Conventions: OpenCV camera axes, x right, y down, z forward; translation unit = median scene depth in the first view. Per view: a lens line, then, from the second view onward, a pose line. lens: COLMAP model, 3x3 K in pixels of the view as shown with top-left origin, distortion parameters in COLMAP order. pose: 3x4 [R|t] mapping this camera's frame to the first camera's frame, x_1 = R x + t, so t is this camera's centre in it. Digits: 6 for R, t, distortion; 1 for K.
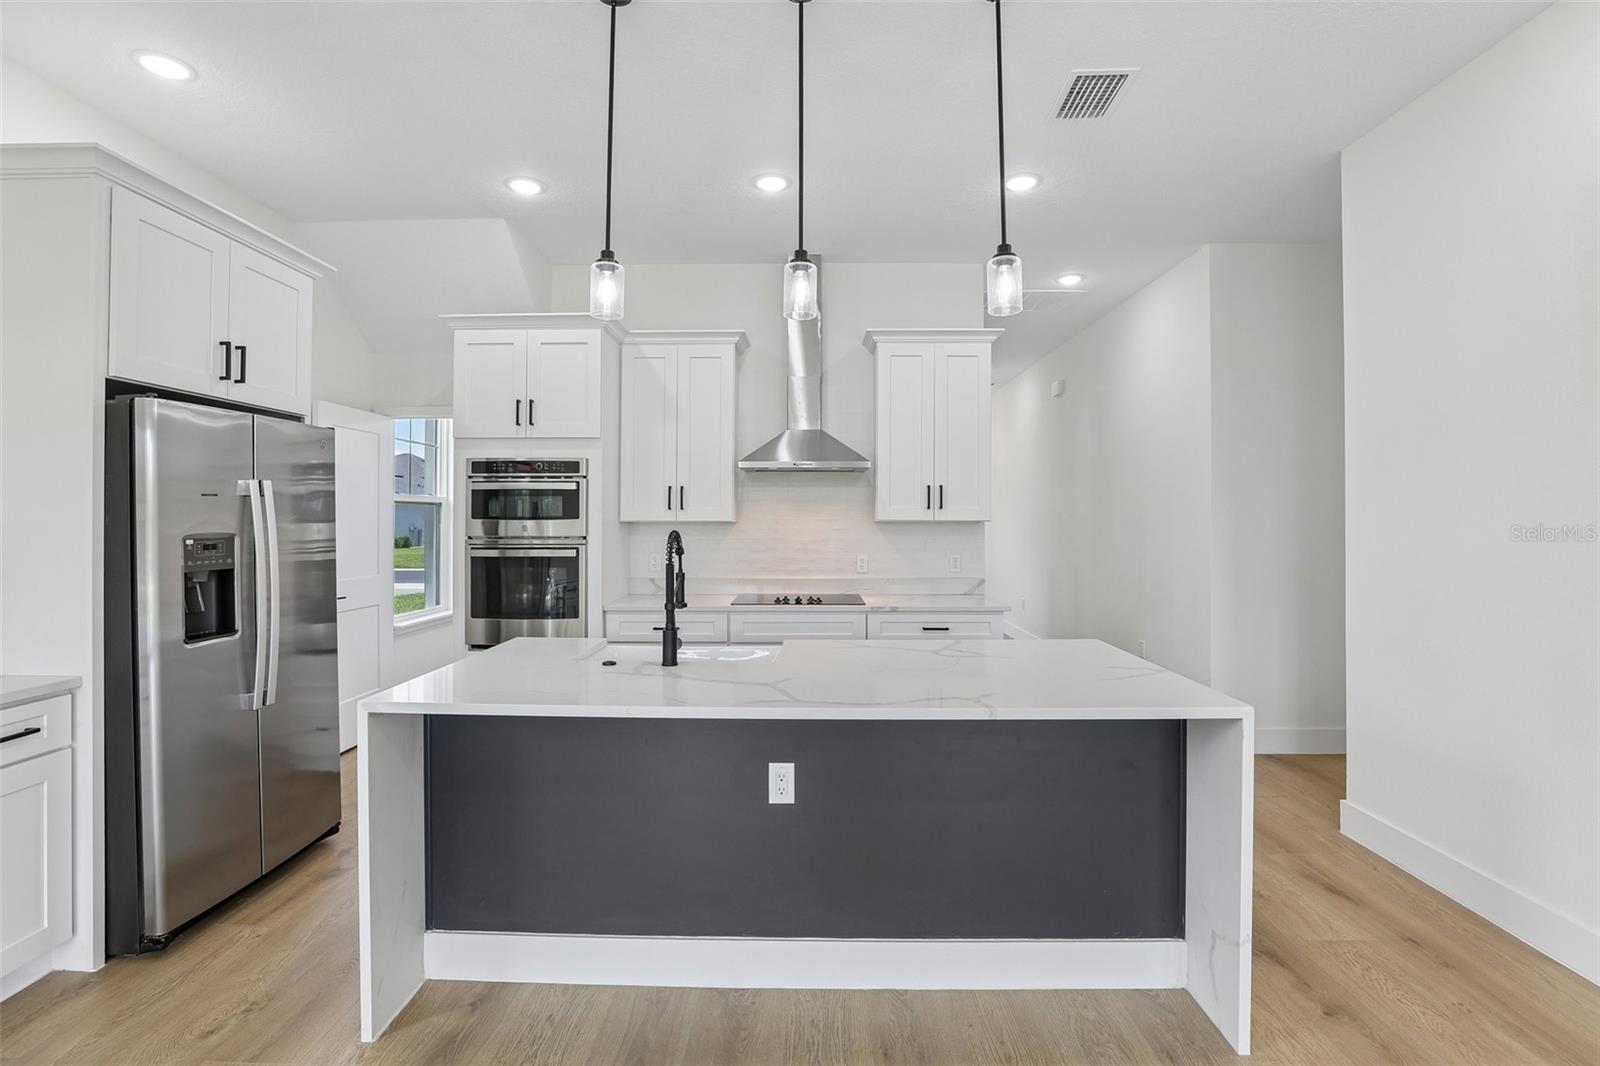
lens RADIAL K [[736.8, 0, 795.4], [0, 736.8, 515.2], [0, 0, 1]] dist [-0.039545, 0.010497]
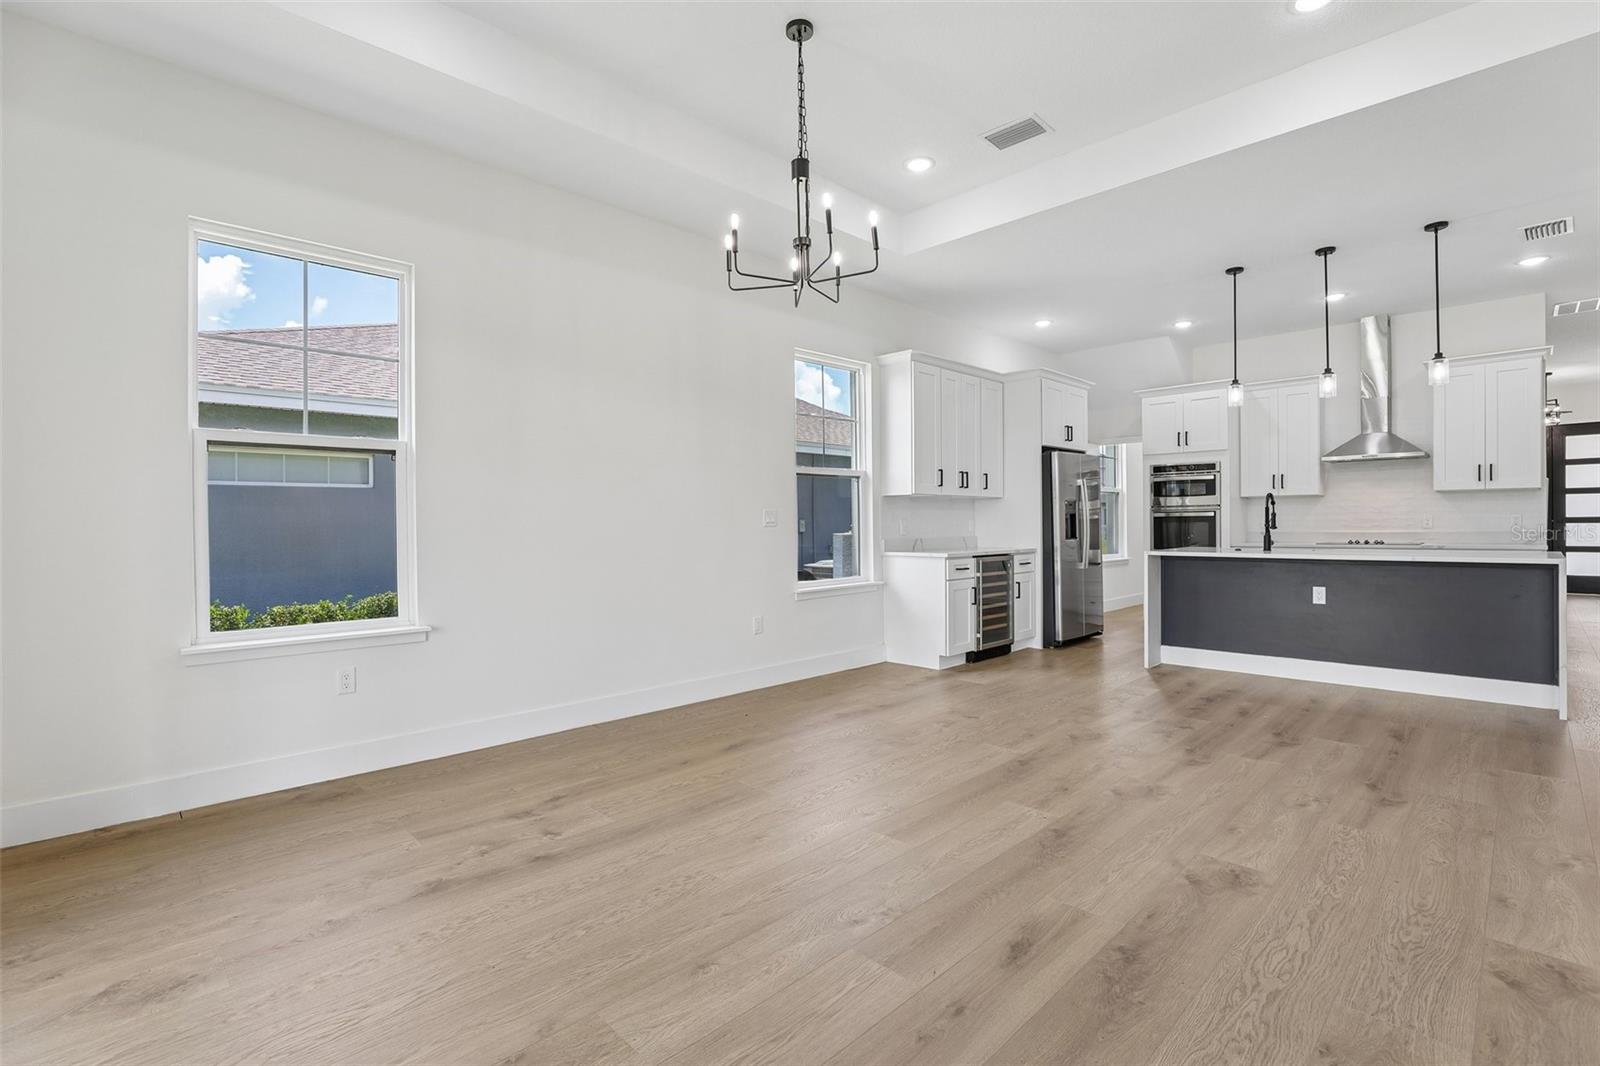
lens RADIAL K [[736.8, 0, 800.7], [0, 736.8, 526.9], [0, 0, 1]] dist [-0.039545, 0.010497]
pose [[0.717505, -0.005162, -0.696534, 0.247508], [0.015003, 0.999855, 0.008045, 0.060315], [0.696392, -0.016223, 0.717479, -1.120047]]
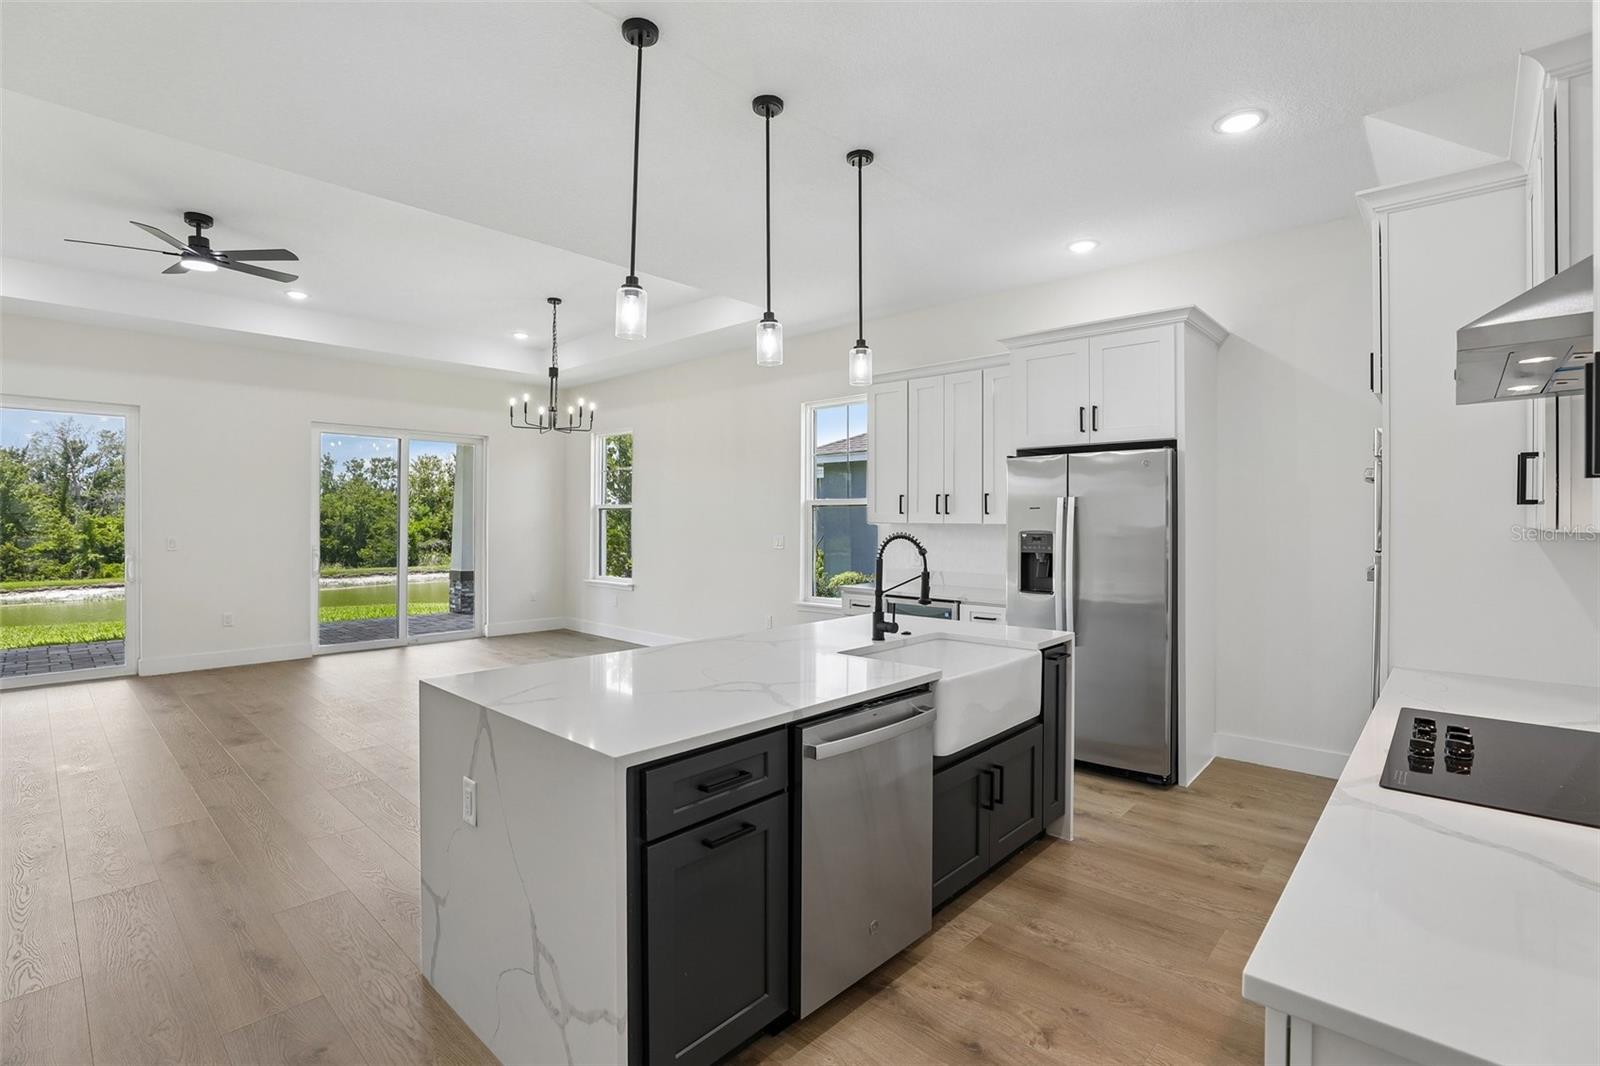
lens RADIAL K [[736.8, 0, 798.9], [0, 736.8, 523.5], [0, 0, 1]] dist [-0.039545, 0.010497]
pose [[-0.664546, 0.001331, -0.747246, 0.576107], [0.002060, 0.999998, -0.000051, 0.004778], [0.747244, -0.001573, -0.664547, 1.170465]]
